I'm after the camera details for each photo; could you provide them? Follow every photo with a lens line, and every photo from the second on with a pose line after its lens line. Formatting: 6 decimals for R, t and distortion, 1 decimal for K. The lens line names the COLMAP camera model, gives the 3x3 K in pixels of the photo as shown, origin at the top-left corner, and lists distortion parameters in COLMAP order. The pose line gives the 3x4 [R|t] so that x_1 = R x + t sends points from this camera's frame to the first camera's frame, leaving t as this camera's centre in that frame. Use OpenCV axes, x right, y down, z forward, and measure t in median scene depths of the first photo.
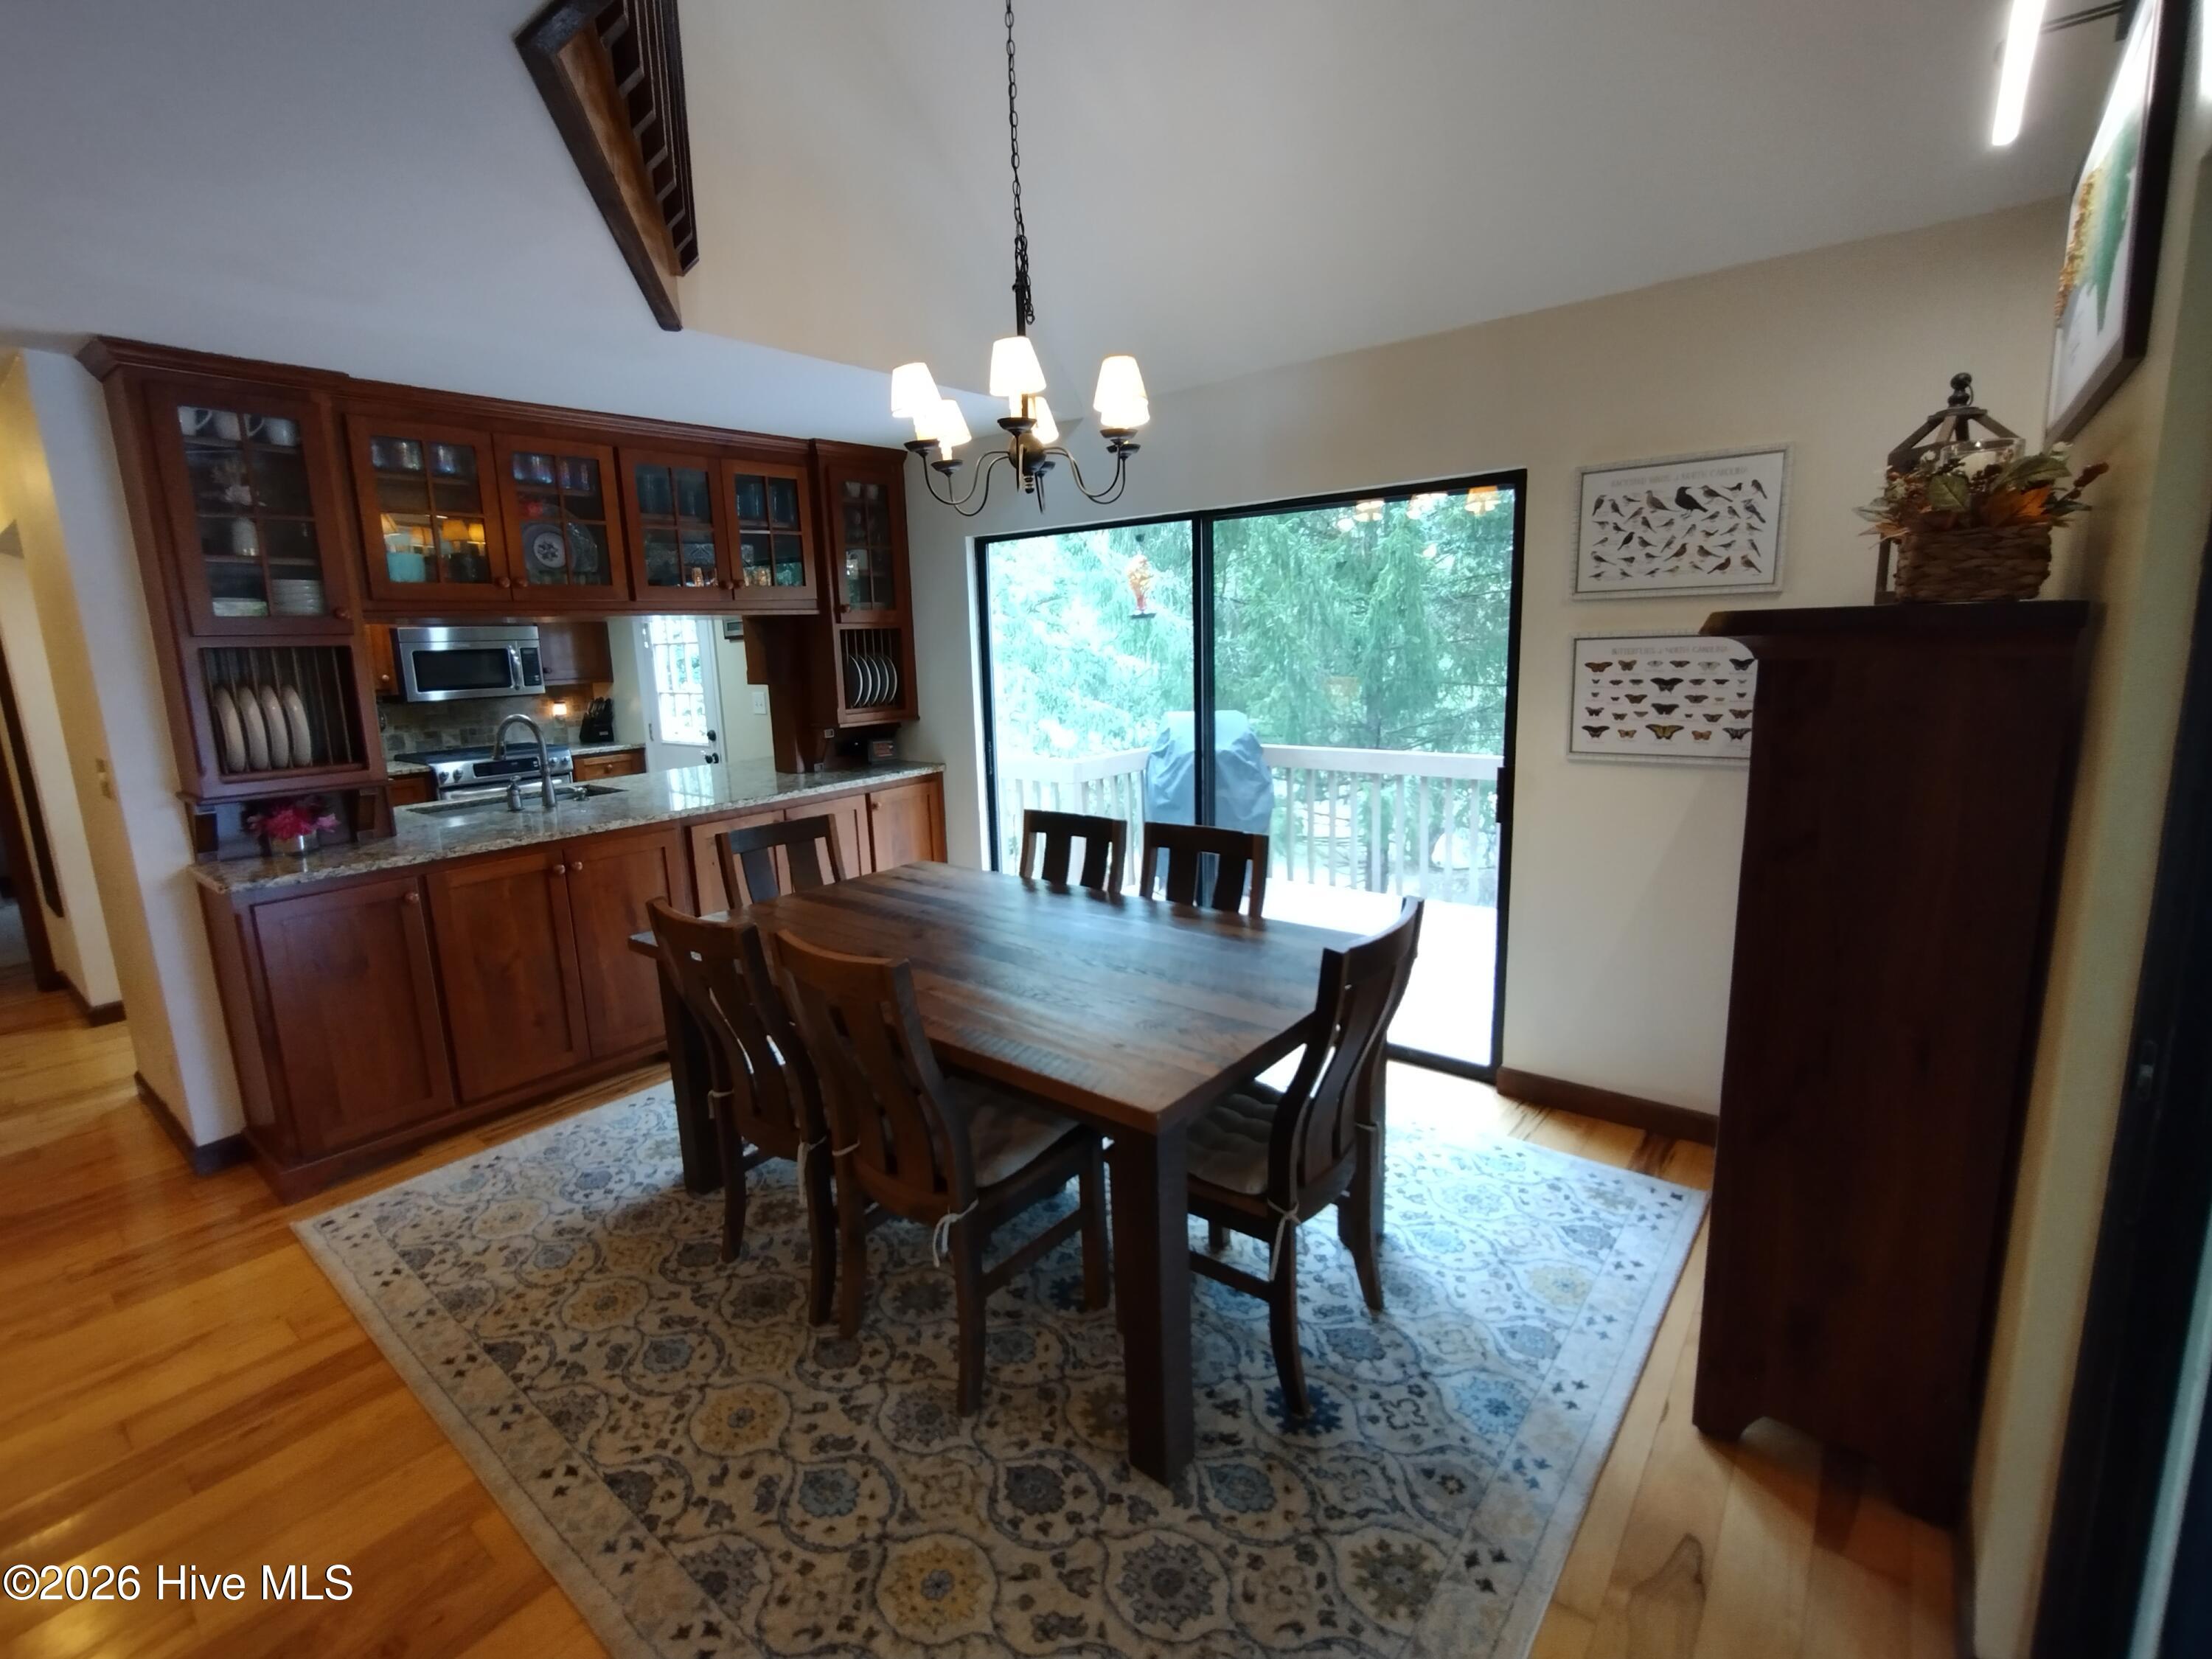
lens RADIAL K [[1004.8, 0, 1091.9], [0, 1004.8, 821.8], [0, 0, 1]] dist [-0.003472, -0.001335]
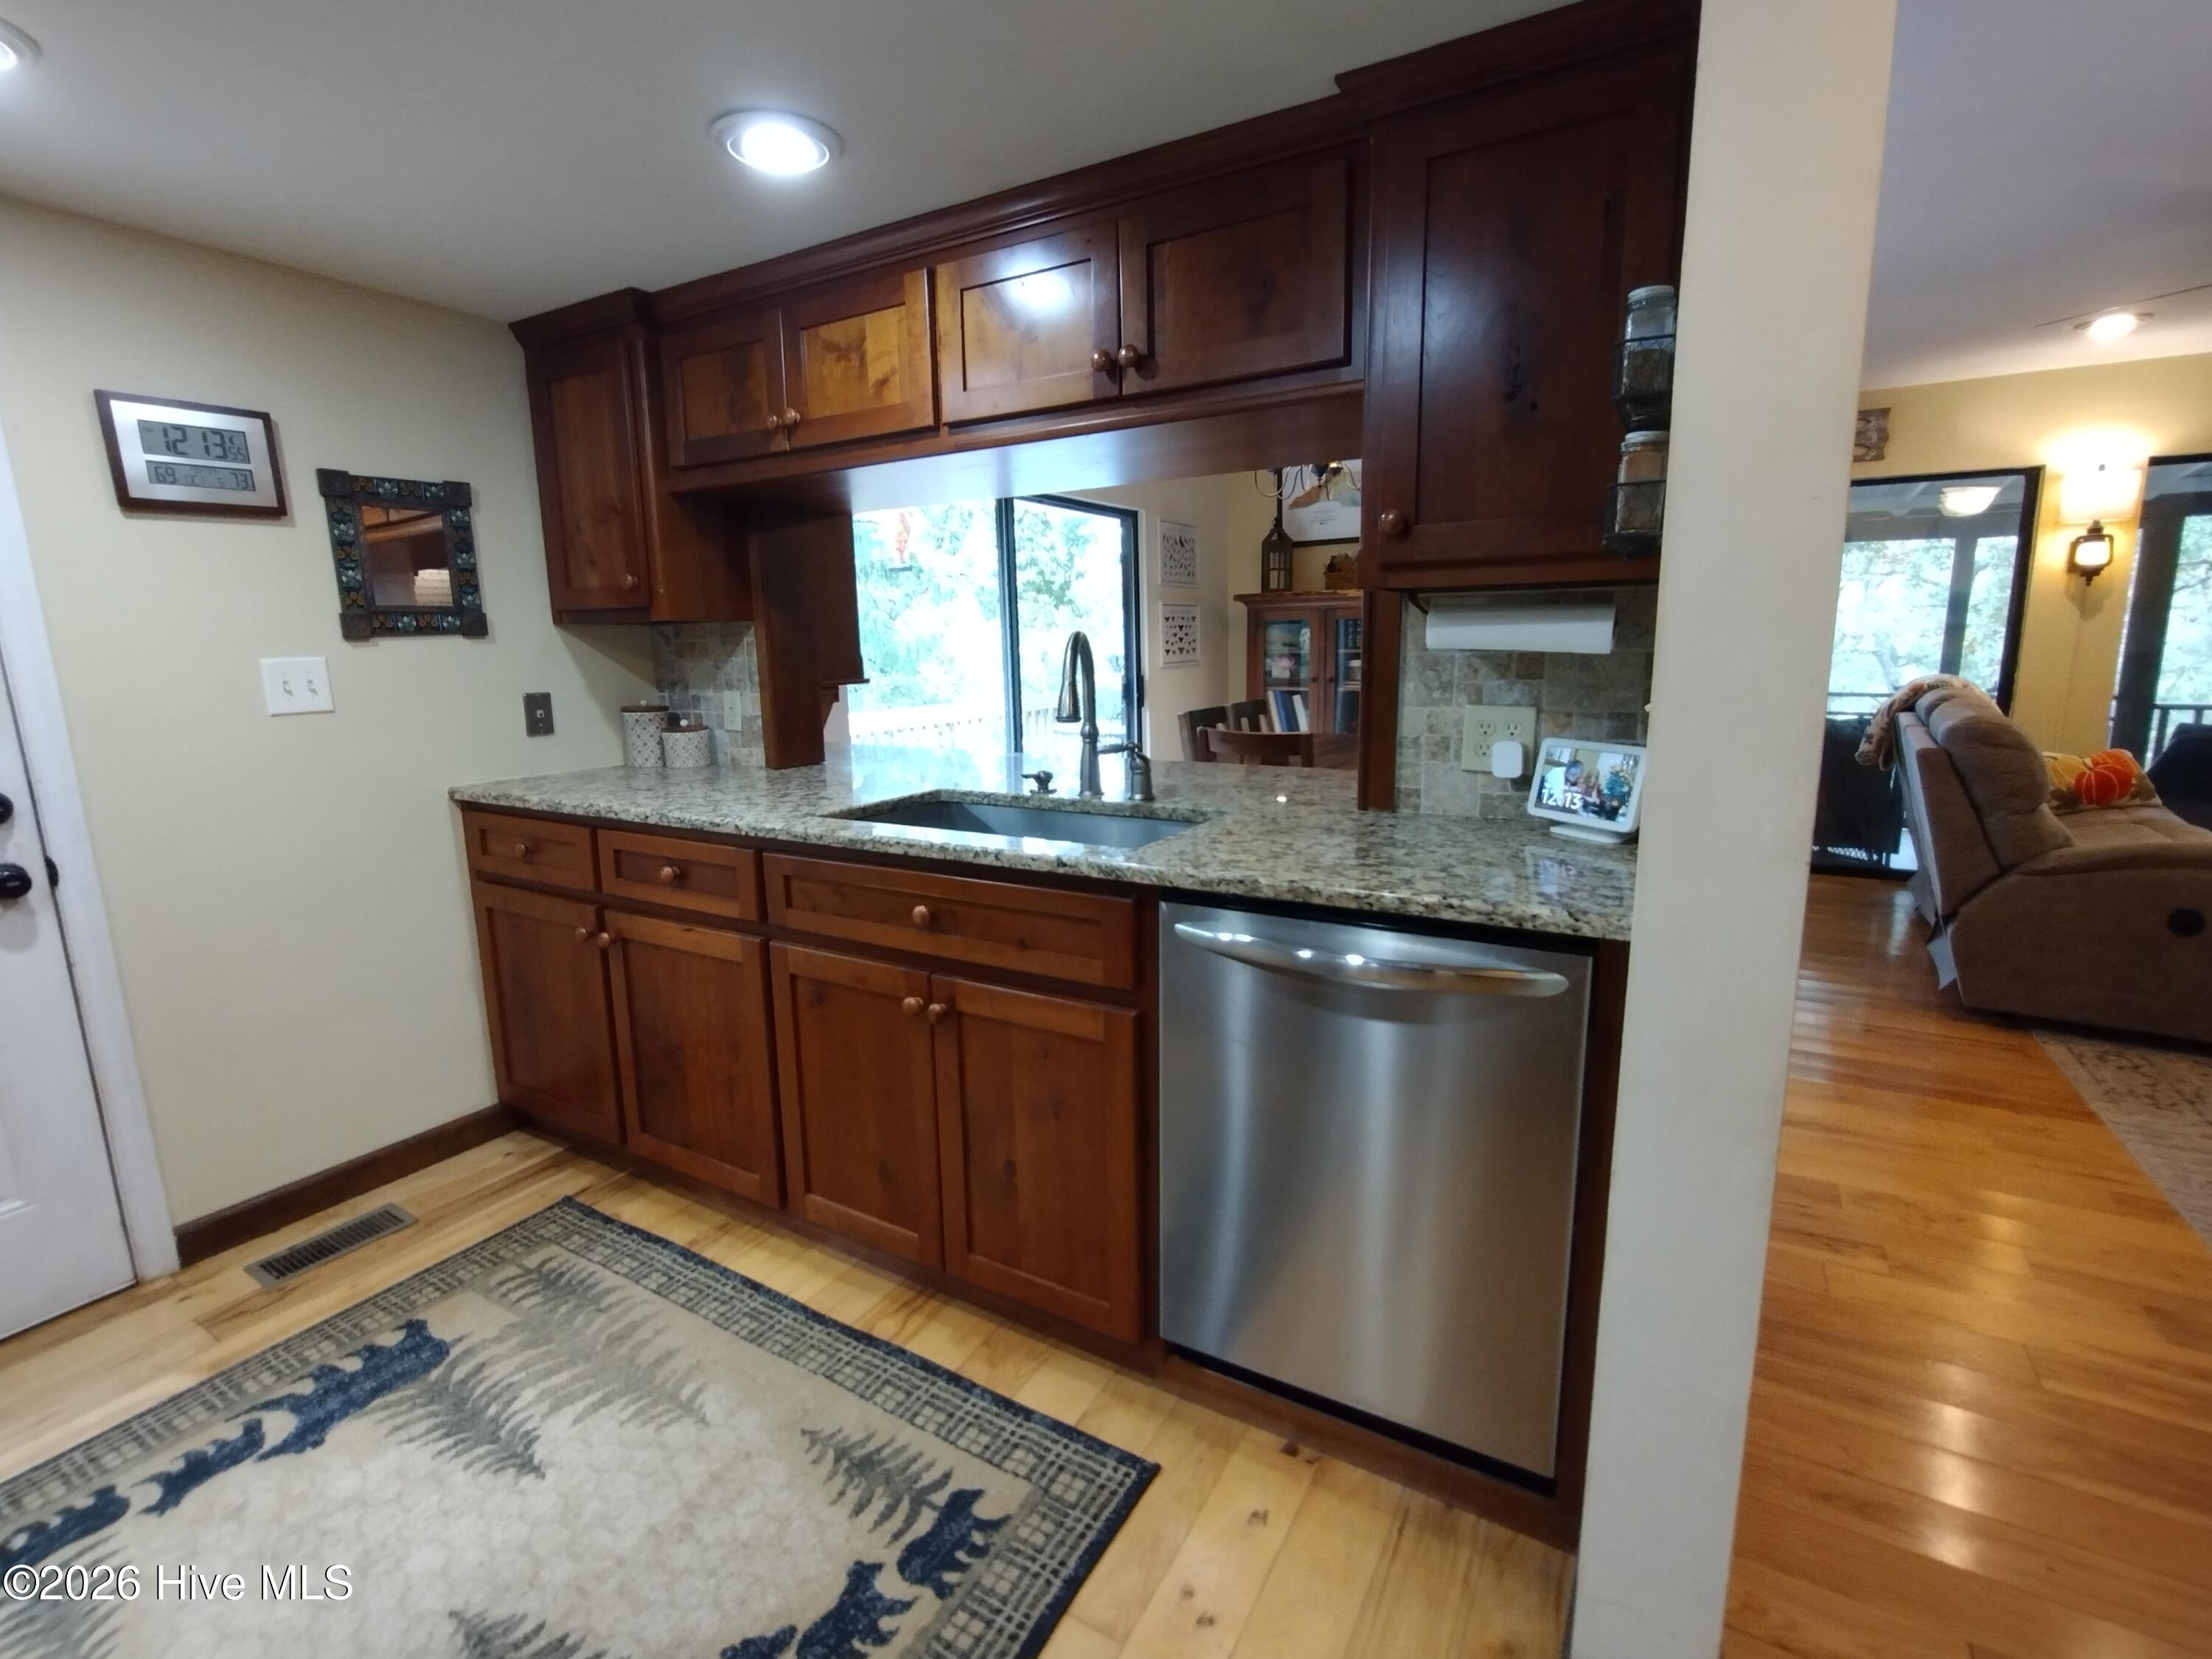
lens RADIAL K [[1003.5, 0, 1084.6], [0, 1003.5, 821.4], [0, 0, 1]] dist [-0.003058, -0.003860]
pose [[-0.135949, -0.138937, 0.980925, -1.571975], [0.205916, 0.964532, 0.165154, -0.136700], [-0.969080, 0.224441, -0.102518, 1.531781]]
